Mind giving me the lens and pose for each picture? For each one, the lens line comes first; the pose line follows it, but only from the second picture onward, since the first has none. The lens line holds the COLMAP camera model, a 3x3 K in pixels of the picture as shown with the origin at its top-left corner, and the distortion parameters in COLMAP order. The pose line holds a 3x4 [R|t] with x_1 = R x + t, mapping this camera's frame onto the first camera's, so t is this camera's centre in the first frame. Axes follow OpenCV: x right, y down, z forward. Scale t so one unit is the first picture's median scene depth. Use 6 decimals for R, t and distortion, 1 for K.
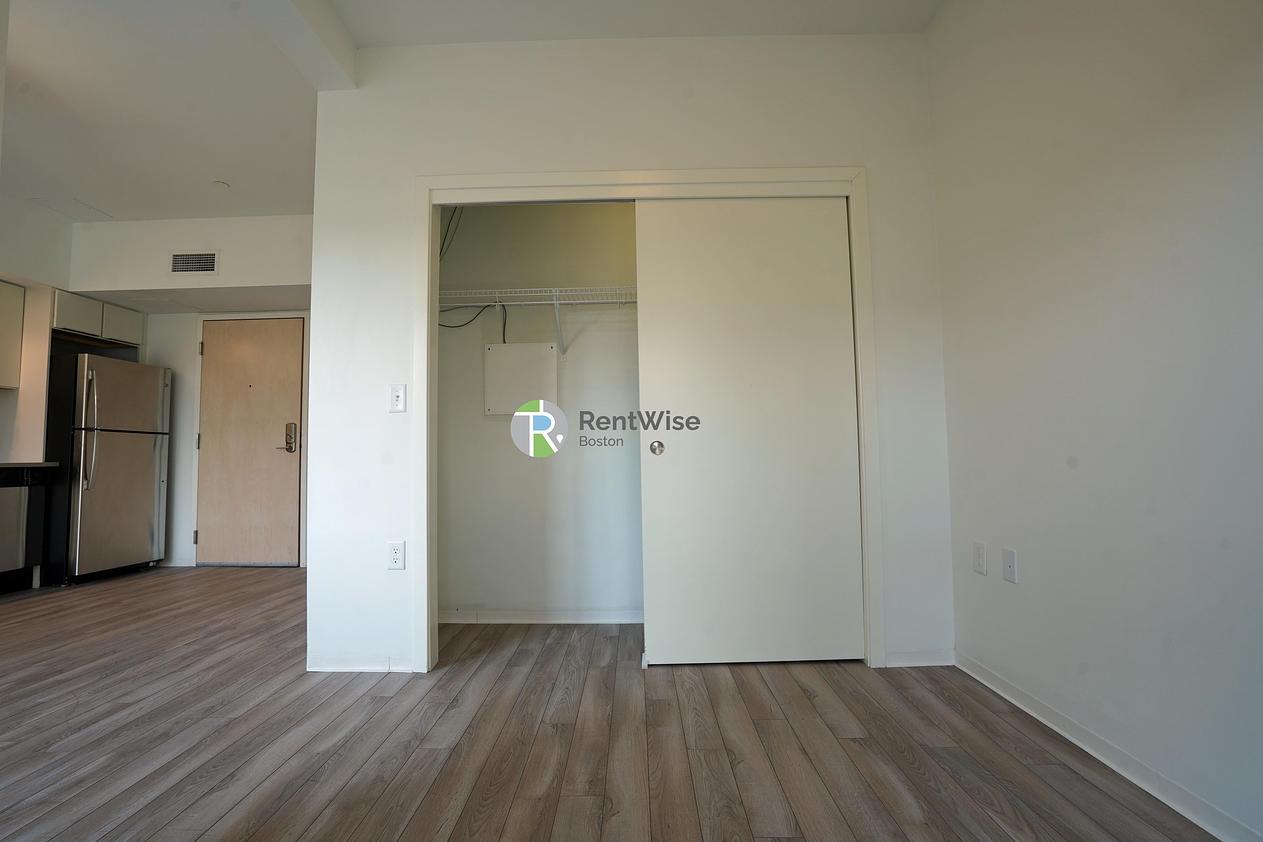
lens RADIAL K [[584.3, 0, 625.7], [0, 584.3, 422.0], [0, 0, 1]] dist [-0.060745, 0.022744]
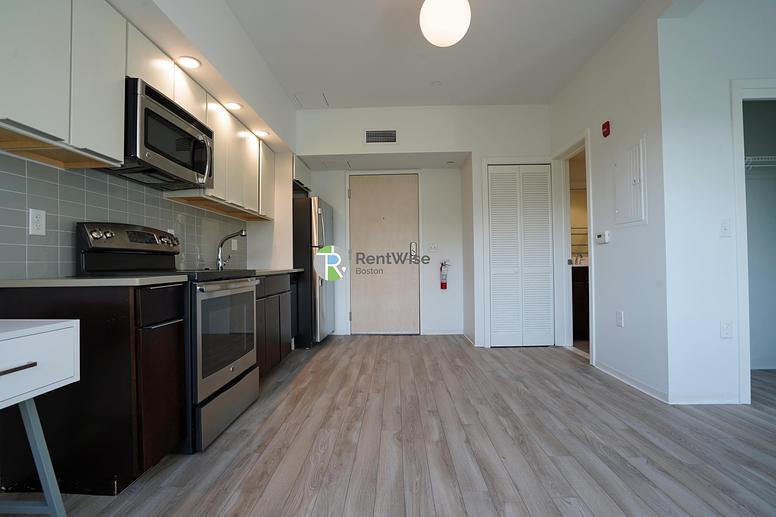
lens RADIAL K [[359.0, 0, 384.4], [0, 359.0, 259.1], [0, 0, 1]] dist [-0.060745, 0.022744]
pose [[0.999812, 0.001268, -0.019372, -1.254645], [-0.000291, 0.998732, 0.050348, -0.004339], [0.019411, -0.050333, 0.998544, 0.059709]]
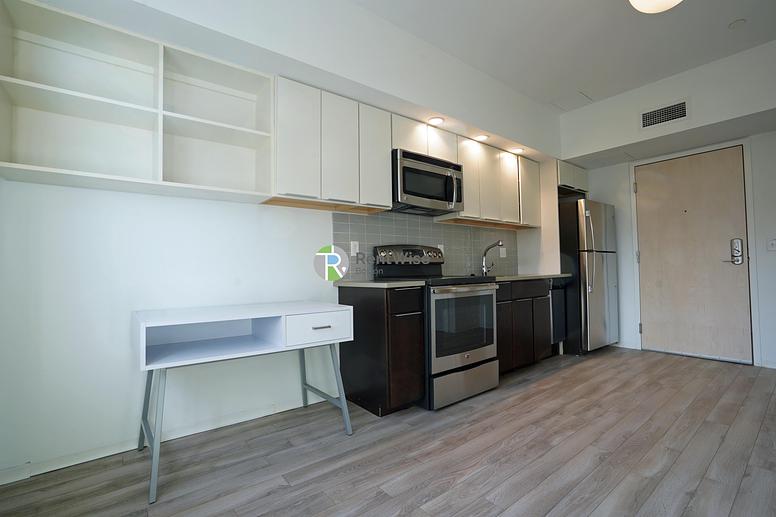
lens RADIAL K [[359.0, 0, 384.4], [0, 359.0, 259.1], [0, 0, 1]] dist [-0.060745, 0.022744]
pose [[0.629533, -0.022222, -0.776656, -0.959123], [0.058809, 0.998086, 0.019111, -0.023225], [0.774745, -0.057705, 0.629635, 0.038261]]
